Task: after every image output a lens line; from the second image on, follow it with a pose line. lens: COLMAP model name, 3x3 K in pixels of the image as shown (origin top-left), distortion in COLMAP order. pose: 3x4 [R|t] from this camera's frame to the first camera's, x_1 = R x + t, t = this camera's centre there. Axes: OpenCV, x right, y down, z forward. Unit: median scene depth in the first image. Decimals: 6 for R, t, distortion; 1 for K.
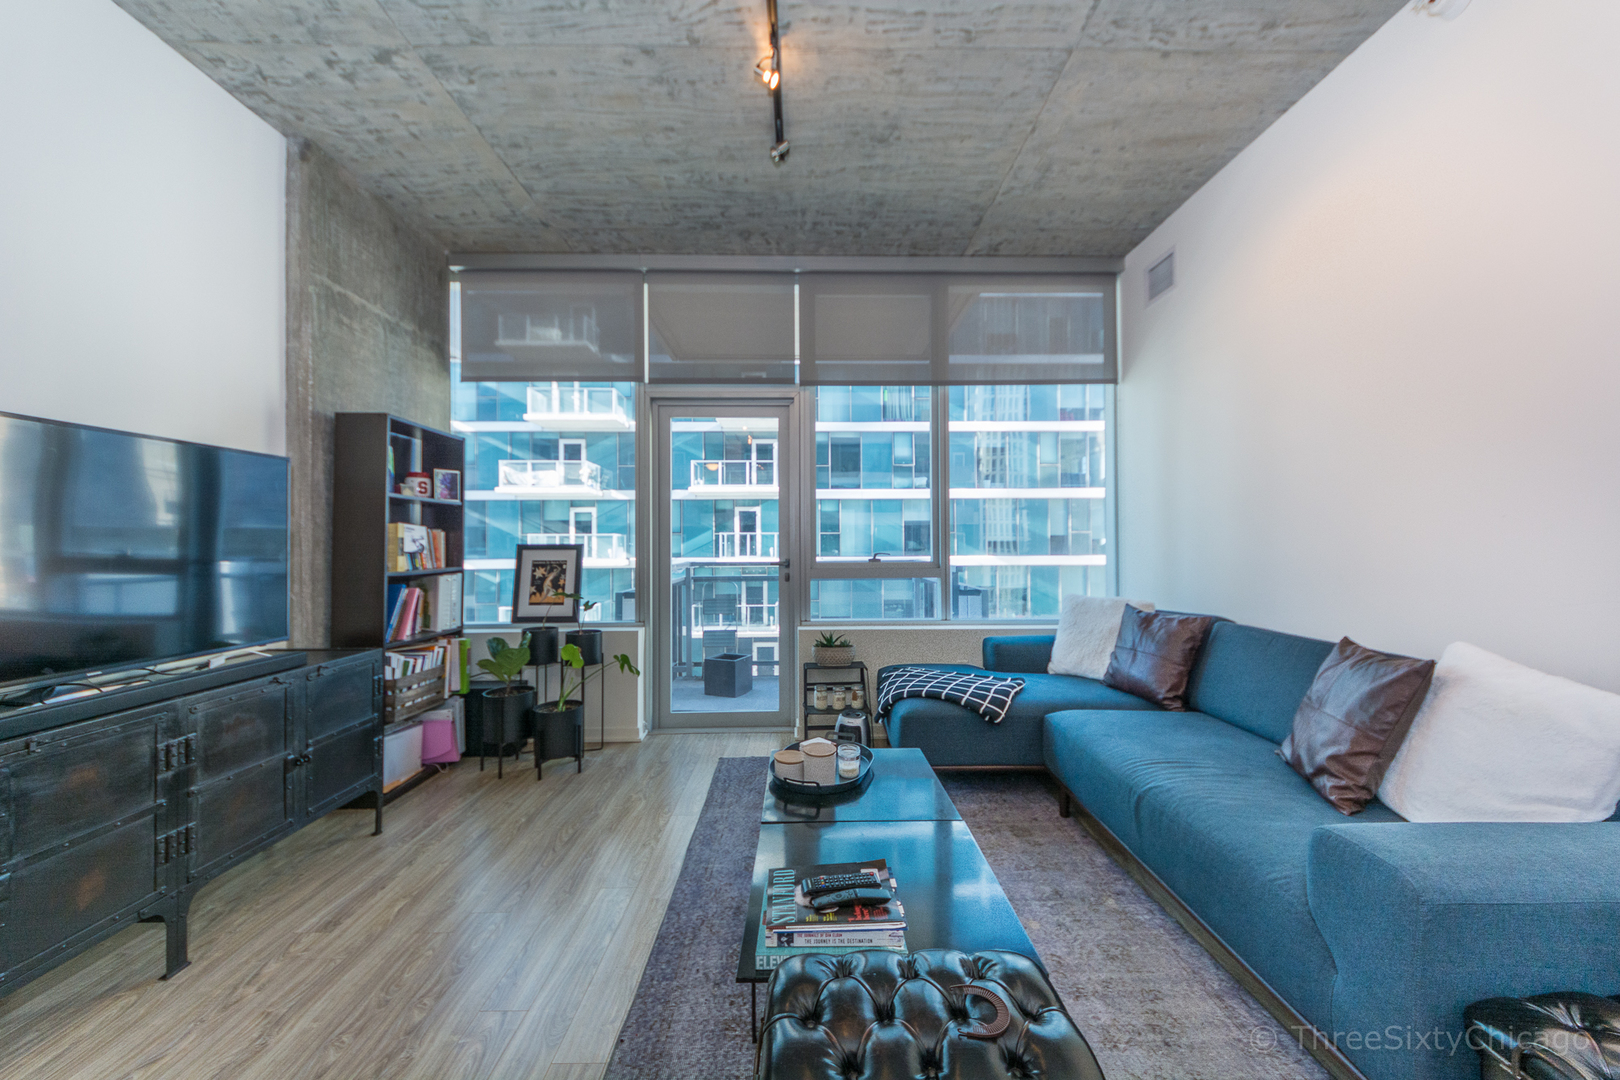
lens RADIAL K [[574.1, 0, 813.0], [0, 574.1, 539.1], [0, 0, 1]] dist [0.005930, -0.002631]
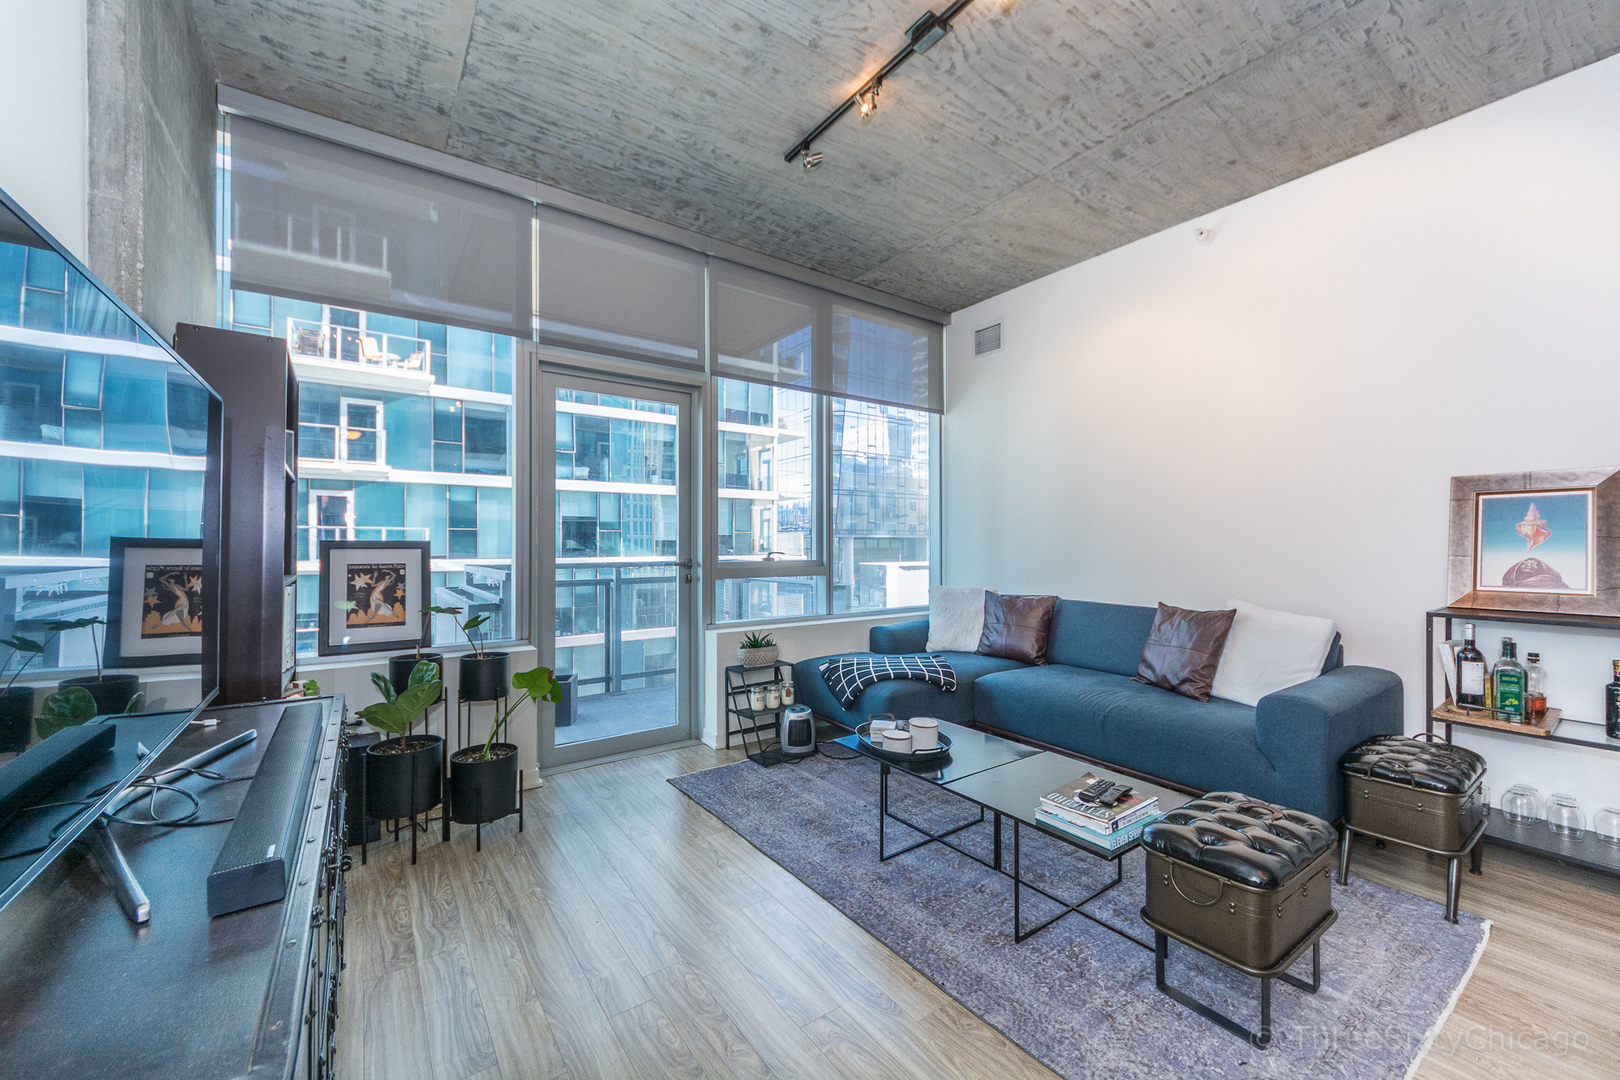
lens RADIAL K [[629.7, 0, 814.1], [0, 629.7, 540.2], [0, 0, 1]] dist [0.007785, 0.000037]
pose [[0.822906, 0.008683, 0.568111, -0.551420], [-0.010478, 0.999945, -0.000106, 0.002361], [-0.568081, -0.005866, 0.822952, 0.054025]]
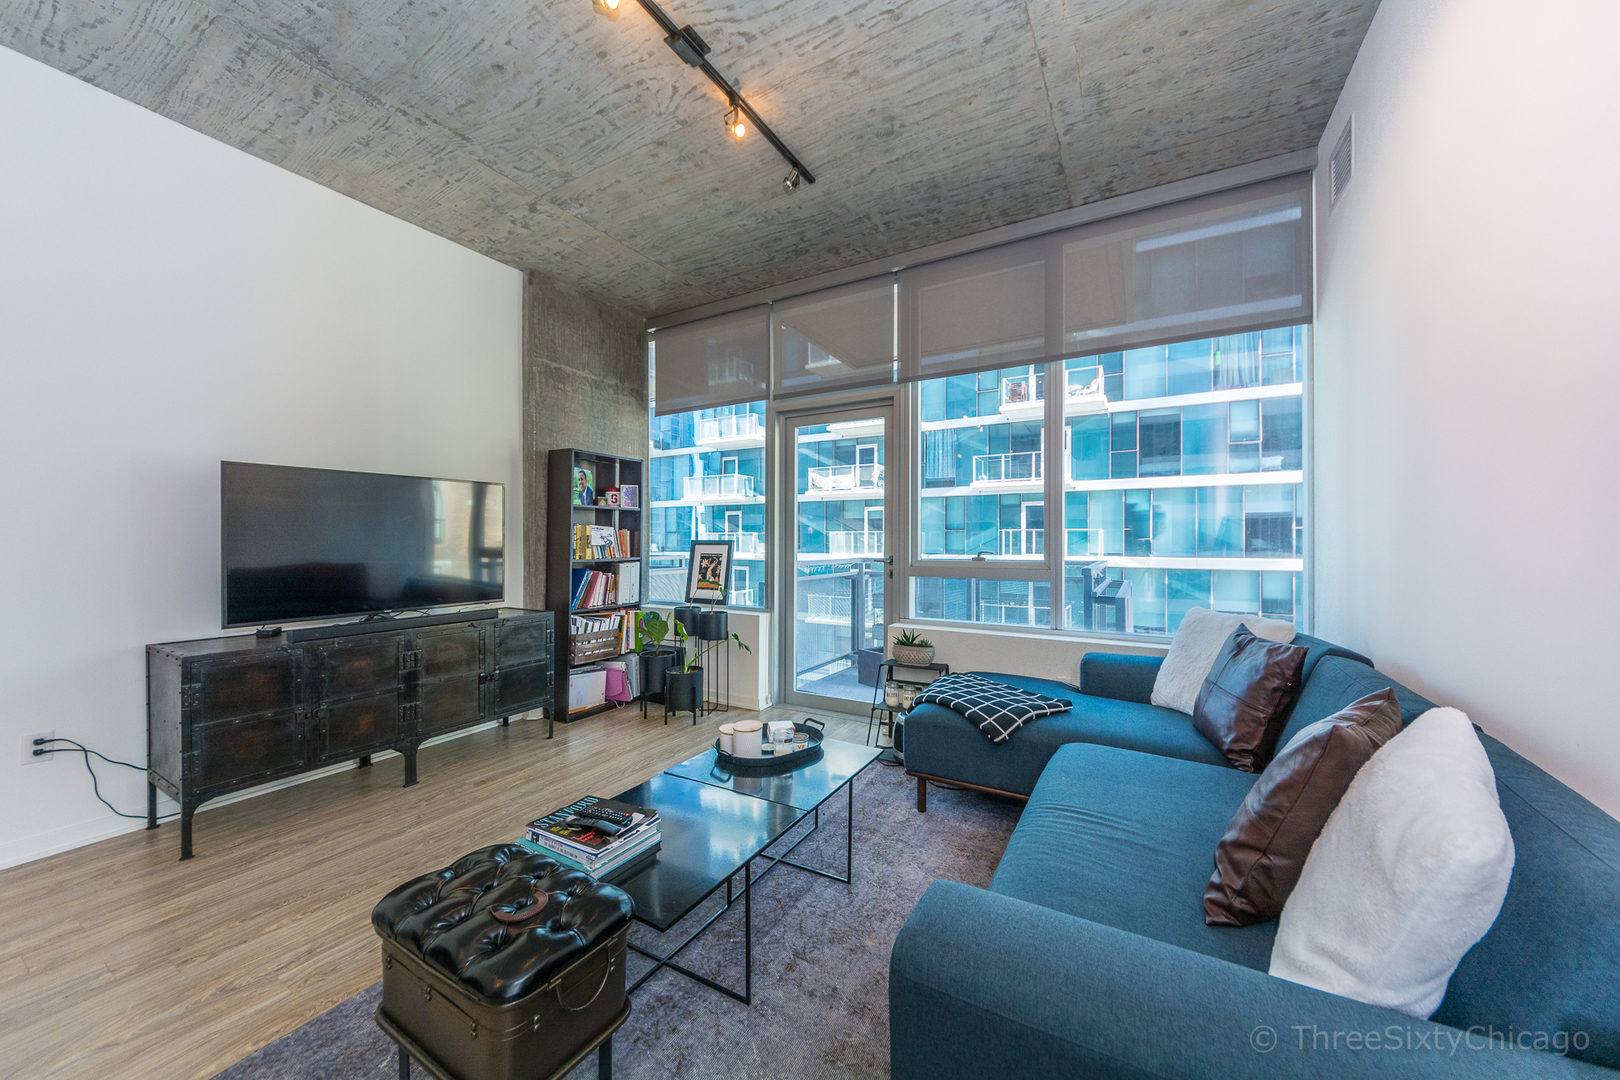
lens RADIAL K [[574.1, 0, 813.0], [0, 574.1, 539.1], [0, 0, 1]] dist [0.005930, -0.002631]
pose [[0.860649, 0.003756, -0.509184, 0.425893], [-0.000457, 0.999978, 0.006605, -0.002364], [0.509198, -0.005452, 0.860632, 0.065417]]
